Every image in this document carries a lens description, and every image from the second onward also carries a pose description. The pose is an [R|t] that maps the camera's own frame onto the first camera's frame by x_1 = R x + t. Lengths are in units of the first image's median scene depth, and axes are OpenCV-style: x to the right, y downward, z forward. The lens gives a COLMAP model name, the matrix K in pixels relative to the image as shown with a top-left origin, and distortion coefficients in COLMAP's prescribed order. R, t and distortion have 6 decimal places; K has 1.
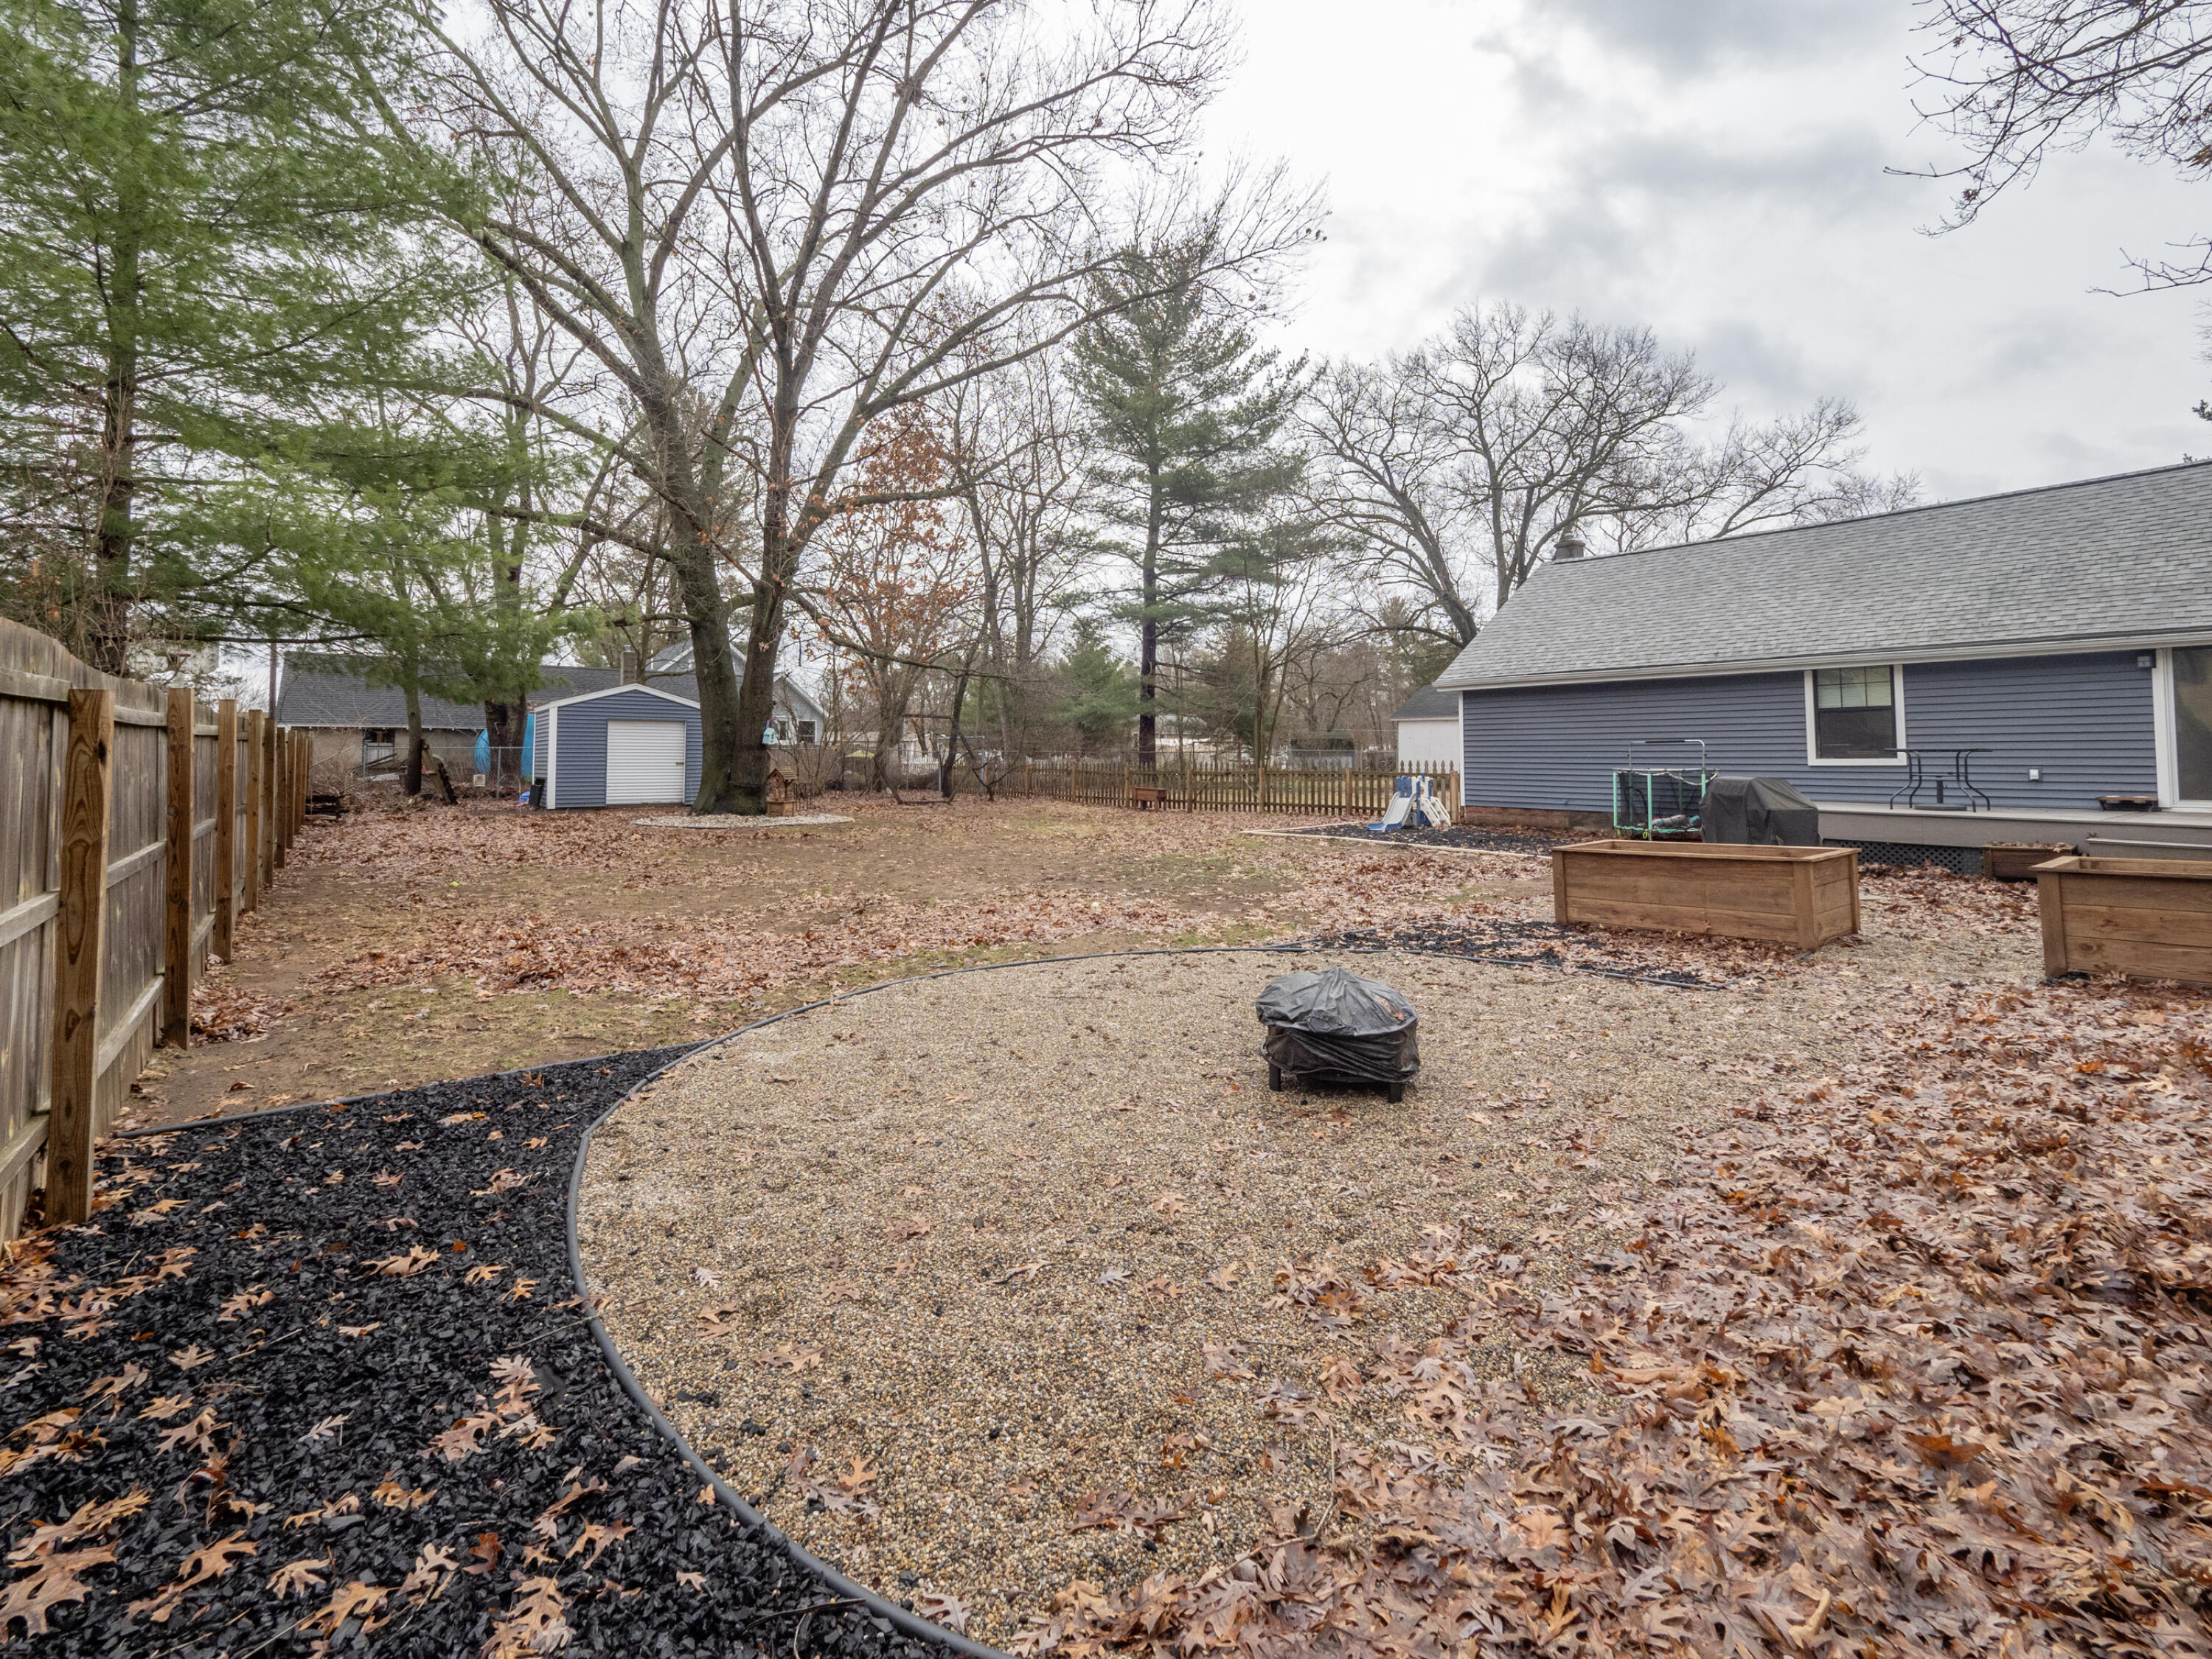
lens RADIAL K [[910.7, 0, 1093.2], [0, 910.7, 801.9], [0, 0, 1]] dist [0.024168, 0.000031]
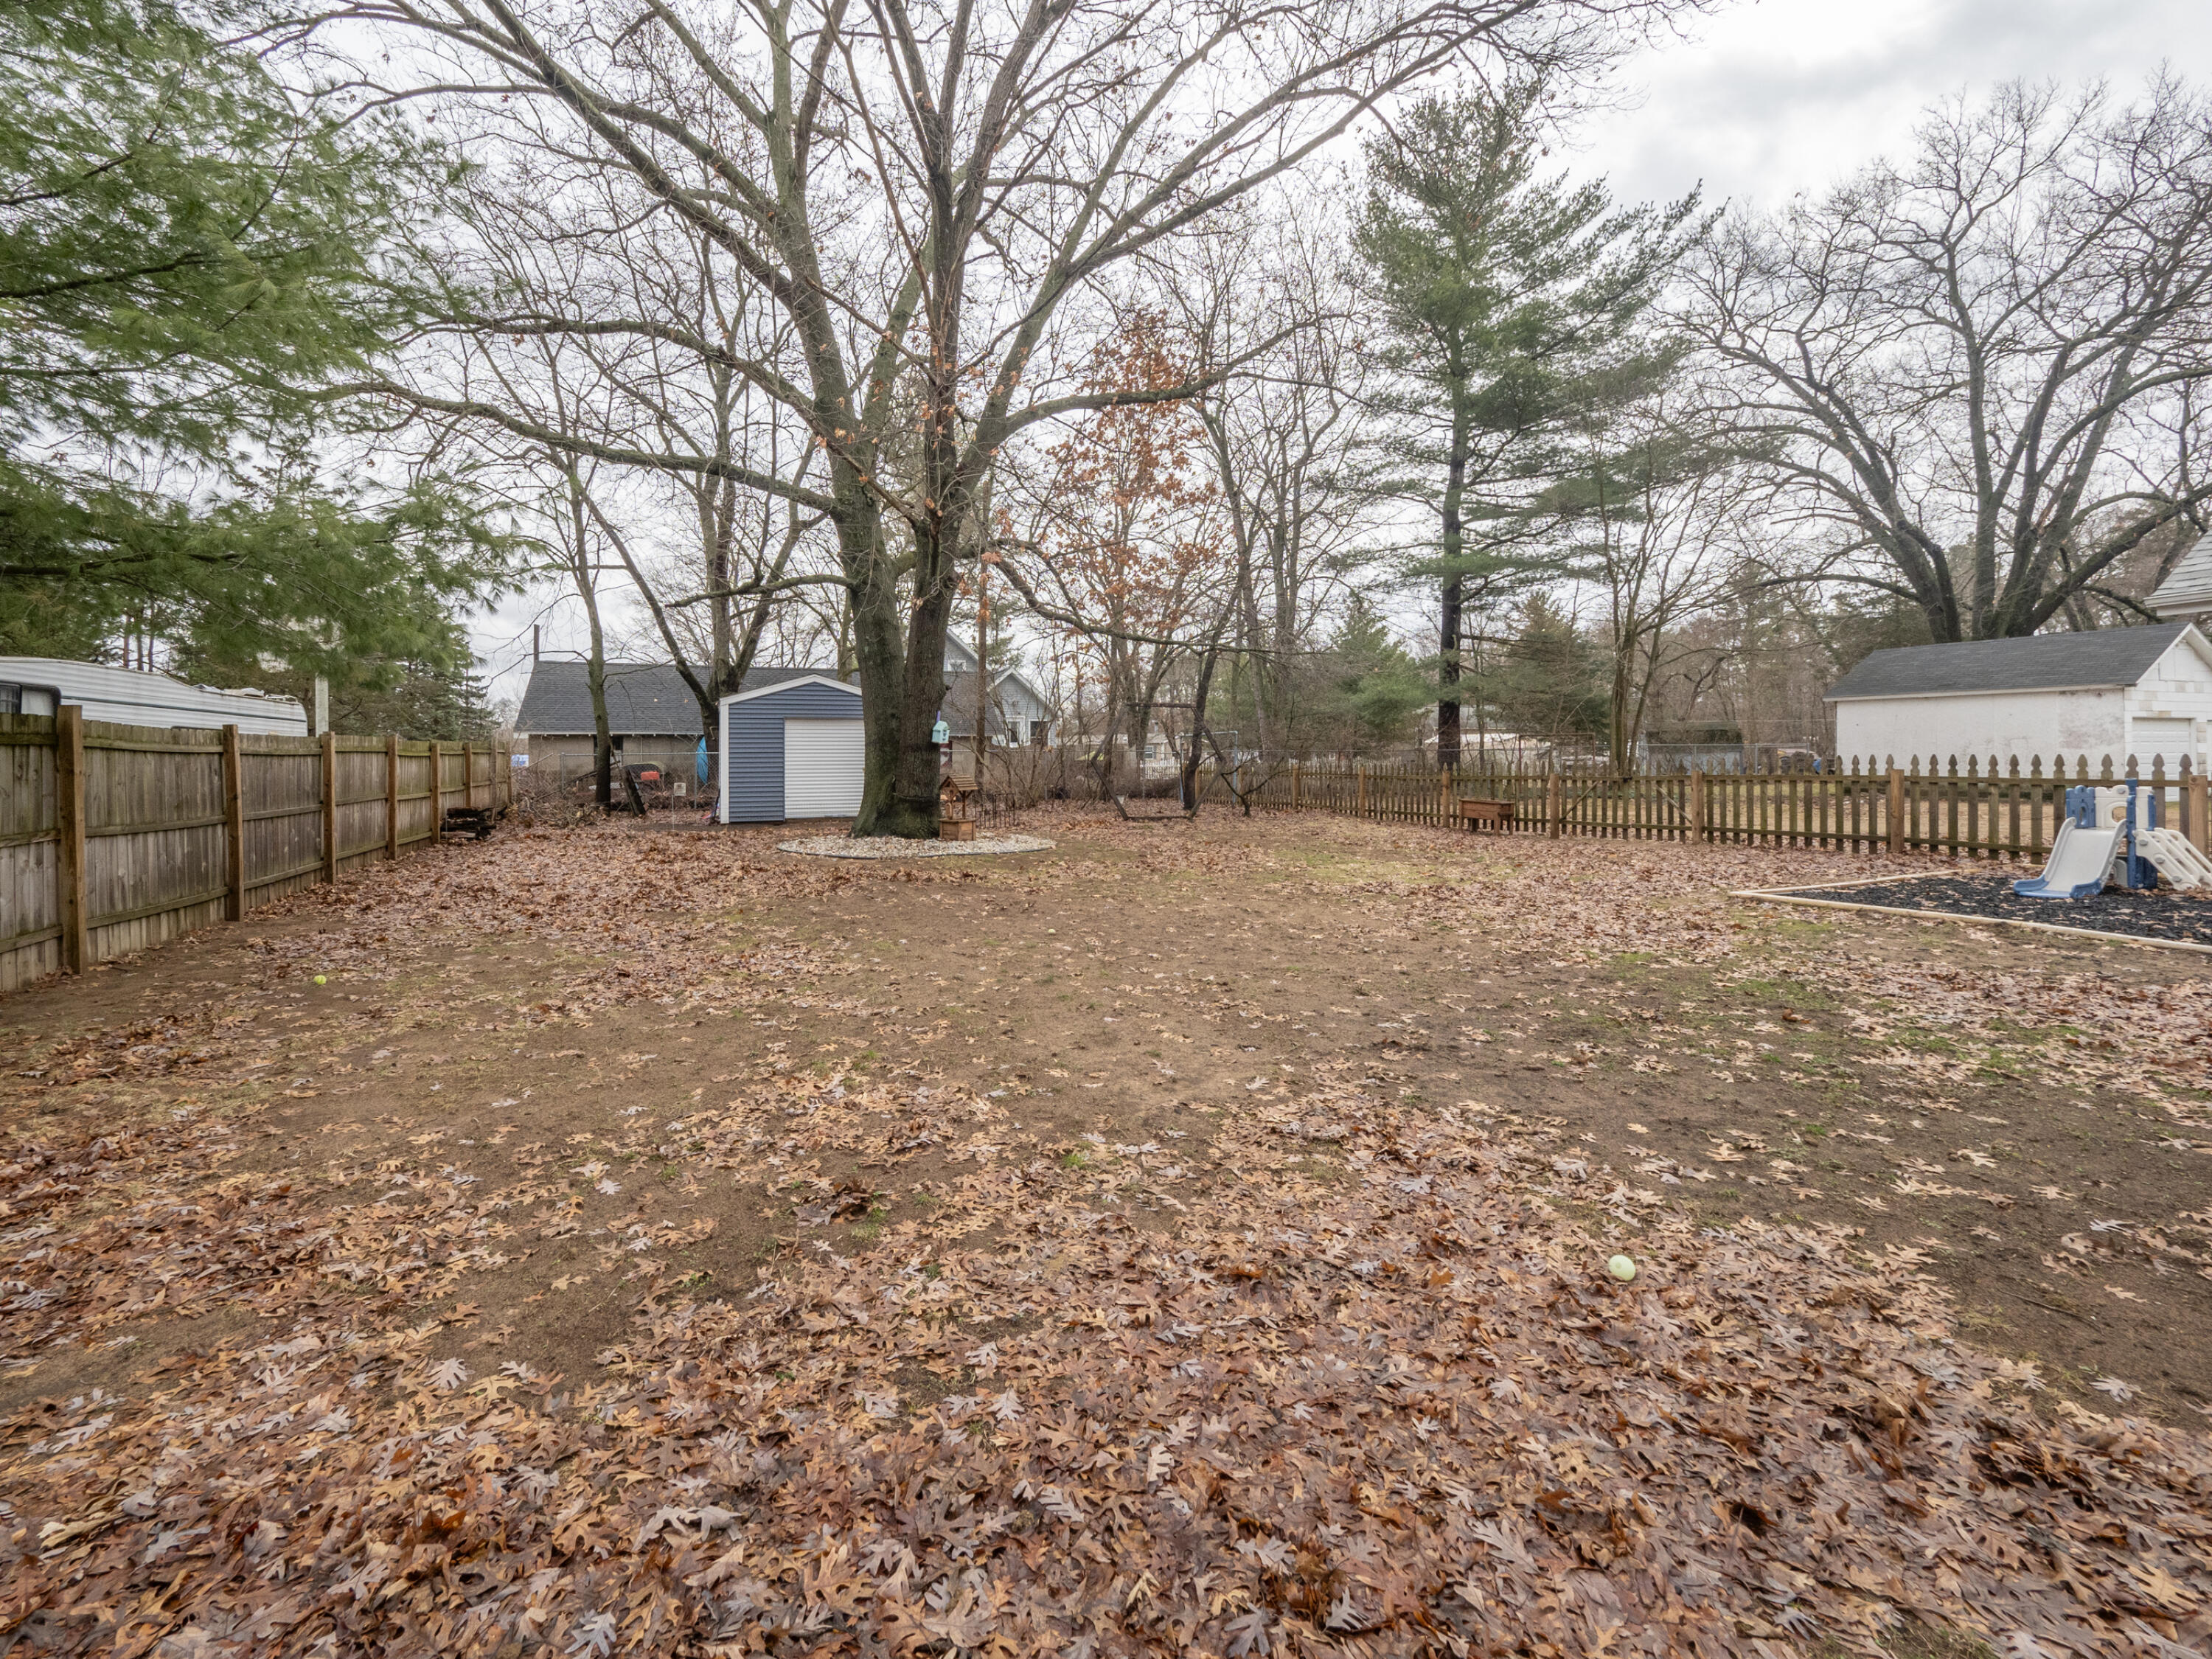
lens RADIAL K [[910.7, 0, 1093.2], [0, 910.7, 801.9], [0, 0, 1]] dist [0.024168, 0.000031]
pose [[0.962475, 0.004145, -0.271340, -0.020323], [-0.004893, 0.999986, -0.002081, -0.007055], [0.271328, 0.003330, 0.962481, 0.164993]]
